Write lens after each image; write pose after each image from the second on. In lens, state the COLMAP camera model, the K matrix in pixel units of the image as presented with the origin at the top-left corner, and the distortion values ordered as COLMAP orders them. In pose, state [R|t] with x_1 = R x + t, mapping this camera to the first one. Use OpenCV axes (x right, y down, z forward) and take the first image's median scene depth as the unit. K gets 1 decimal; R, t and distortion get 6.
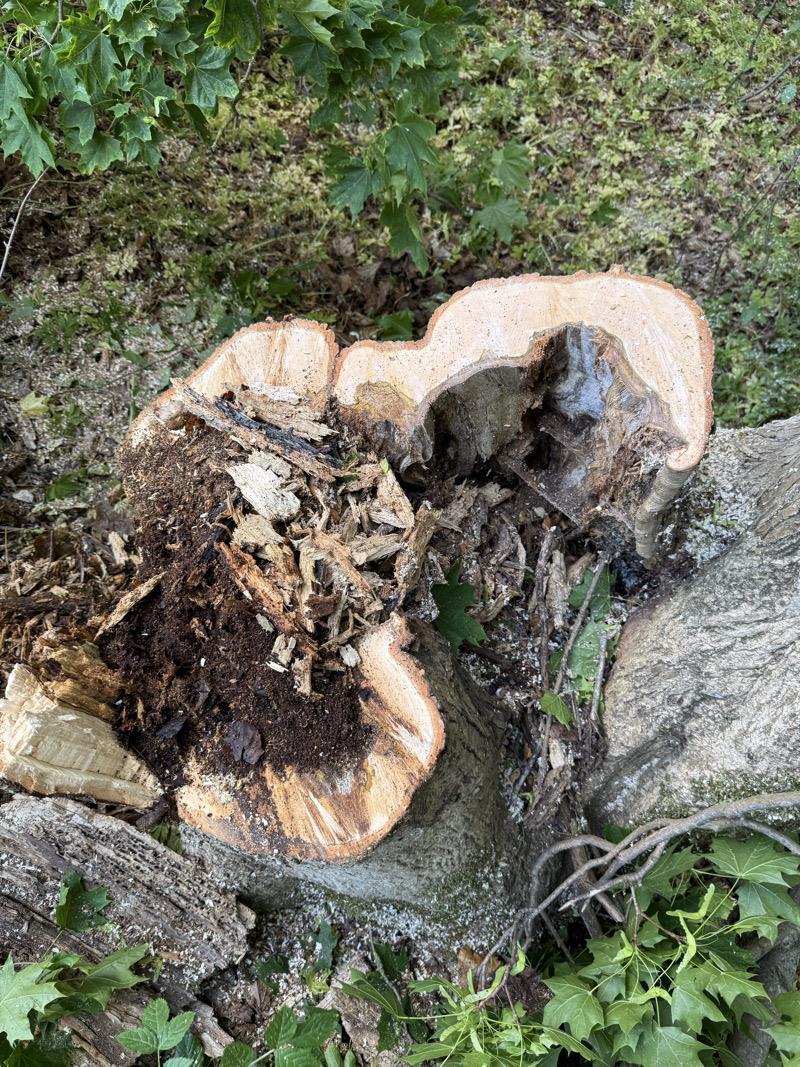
lens RADIAL K [[757.6, 0, 402.4], [0, 757.6, 533.2], [0, 0, 1]] dist [0.036371, -0.052115]
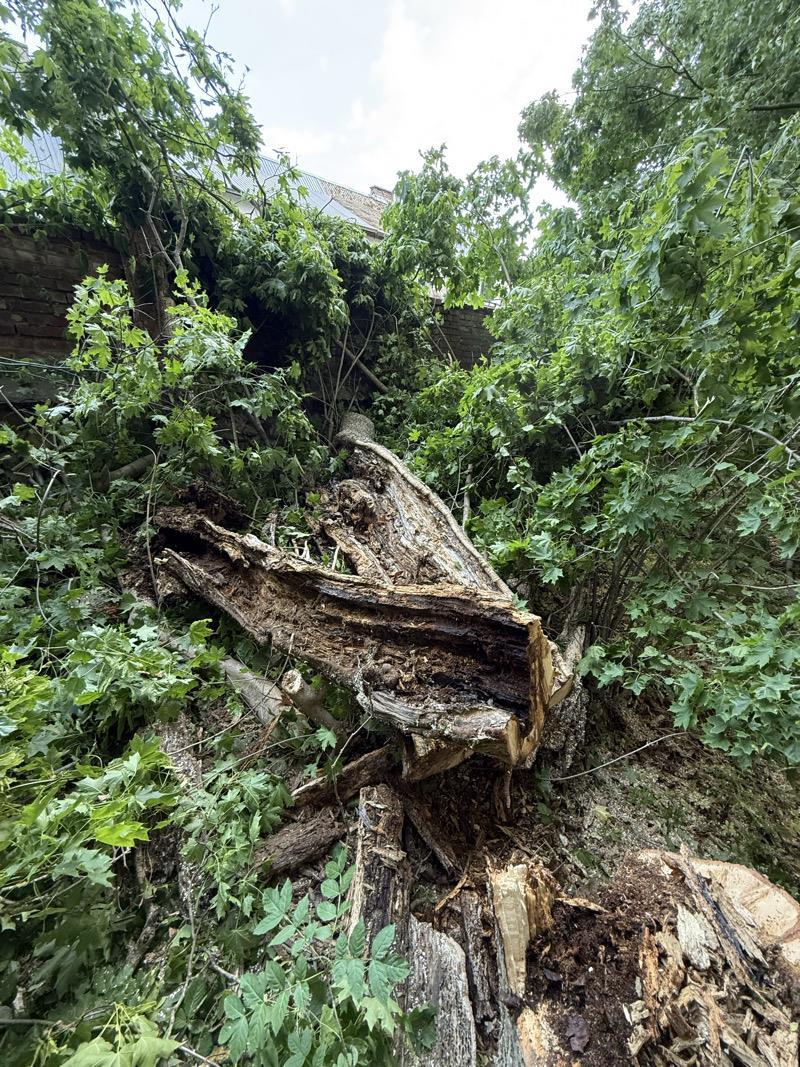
lens RADIAL K [[425.4, 0, 400.9], [0, 425.4, 536.1], [0, 0, 1]] dist [-0.000640, 0.000074]
pose [[0.395747, 0.223647, -0.890711, 0.194594], [-0.809332, 0.543301, -0.223173, 0.187154], [0.434012, 0.809201, 0.396014, -0.345563]]
